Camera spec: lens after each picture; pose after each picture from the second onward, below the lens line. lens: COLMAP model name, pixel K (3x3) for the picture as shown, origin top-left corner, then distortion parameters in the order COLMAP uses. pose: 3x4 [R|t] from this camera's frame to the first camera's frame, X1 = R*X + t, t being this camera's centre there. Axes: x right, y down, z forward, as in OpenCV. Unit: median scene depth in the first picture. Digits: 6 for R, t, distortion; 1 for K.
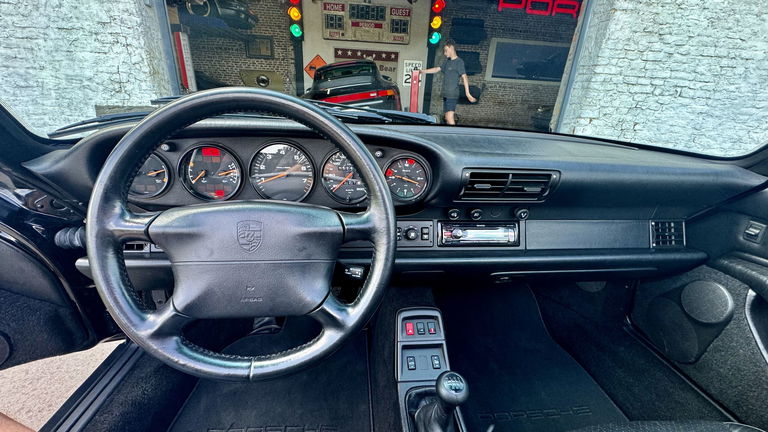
lens RADIAL K [[308.0, 0, 384.0], [0, 308.0, 216.0], [0, 0, 1]] dist [-0.002969, -0.000608]
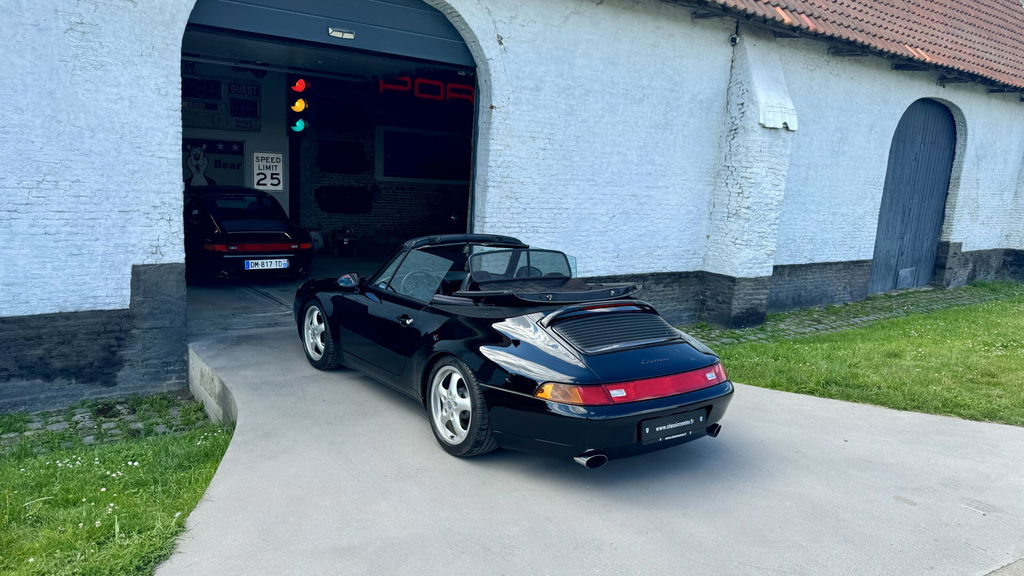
lens RADIAL K [[710.4, 0, 512.0], [0, 710.4, 288.0], [0, 0, 1]] dist [0.153713, -0.234315]
pose [[0.860320, -0.085334, 0.502562, -0.967278], [0.182094, 0.972287, -0.146629, 0.383400], [-0.476122, 0.217662, 0.852016, -1.930150]]
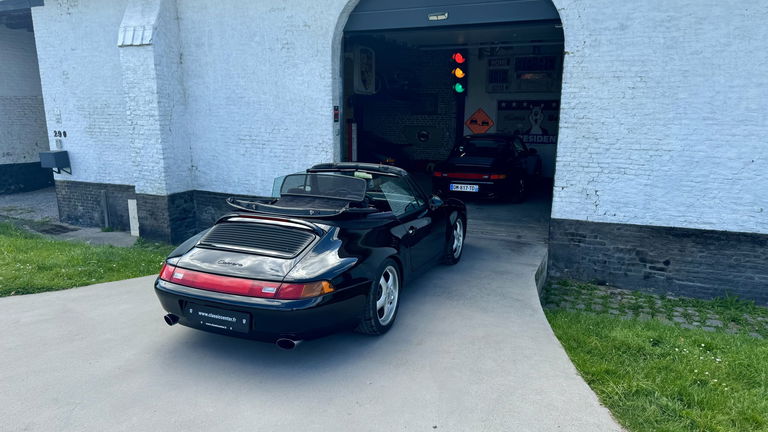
lens RADIAL K [[549.0, 0, 384.0], [0, 549.0, 216.0], [0, 0, 1]] dist [-0.004647, -0.004797]
pose [[0.875680, 0.049280, -0.480371, 1.236622], [-0.146348, 0.975078, -0.166752, 0.428275], [0.460182, 0.216322, 0.861067, -1.803411]]
